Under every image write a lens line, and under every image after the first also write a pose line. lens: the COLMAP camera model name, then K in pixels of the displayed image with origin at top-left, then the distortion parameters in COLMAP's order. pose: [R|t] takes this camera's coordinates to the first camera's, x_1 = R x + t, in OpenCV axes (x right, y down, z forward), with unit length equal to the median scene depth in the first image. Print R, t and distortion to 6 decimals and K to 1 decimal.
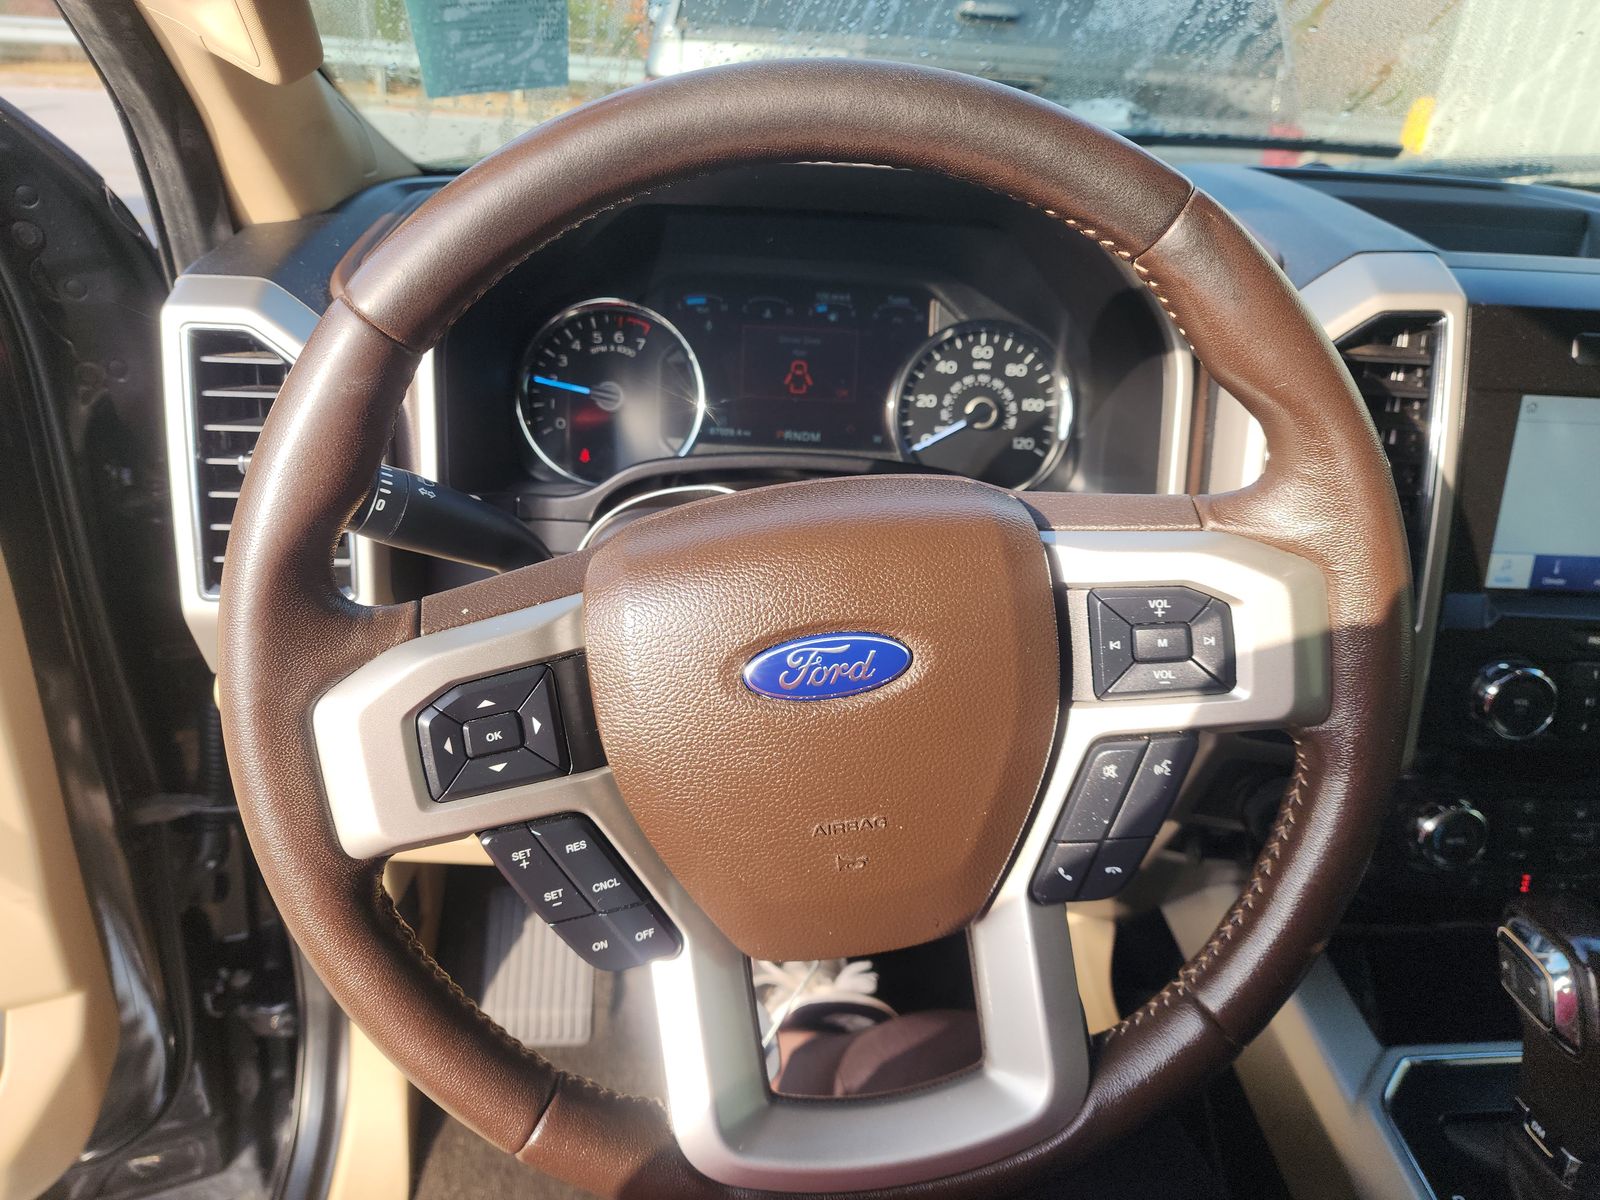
lens RADIAL K [[936.9, 0, 800.0], [0, 936.9, 600.0], [0, 0, 1]] dist [0.003281, -0.059468]
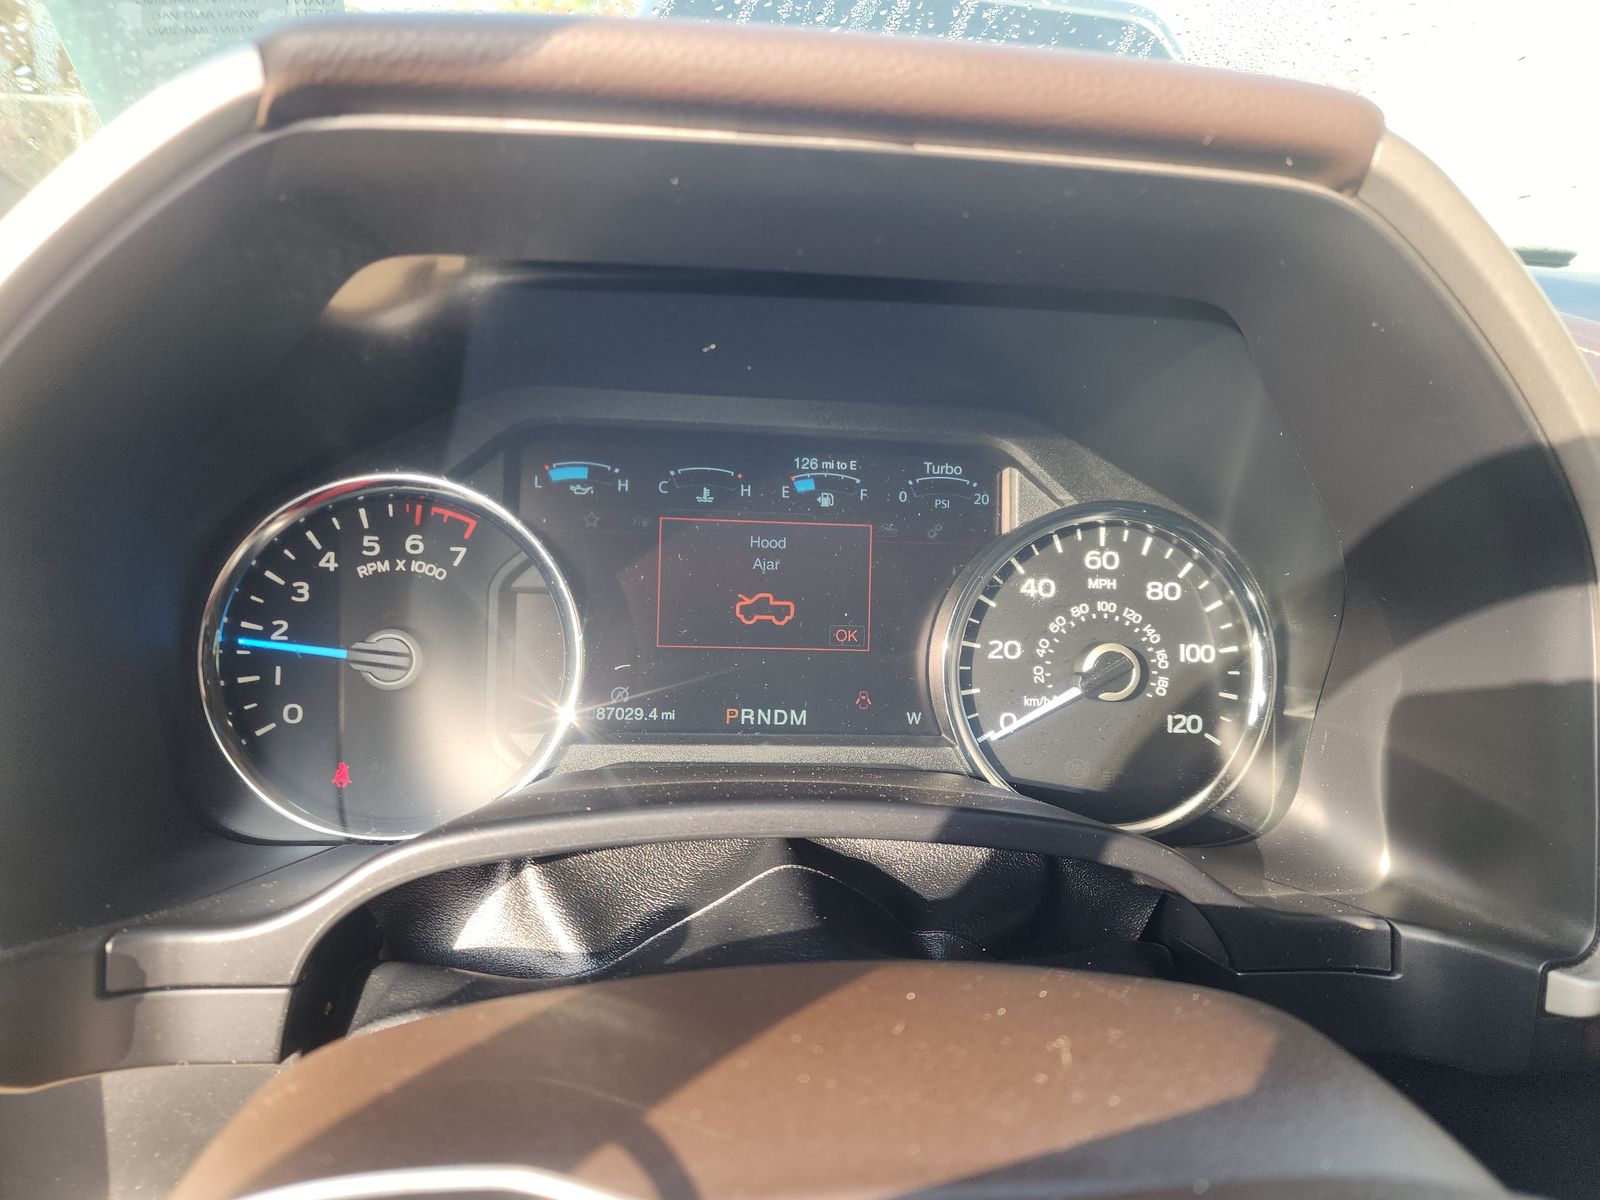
lens RADIAL K [[936.9, 0, 800.0], [0, 936.9, 600.0], [0, 0, 1]] dist [0.003281, -0.059468]
pose [[0.996131, -0.020749, 0.085391, -0.027523], [0.033818, 0.987402, -0.154578, -0.162776], [-0.081107, 0.156868, 0.984284, 0.479685]]
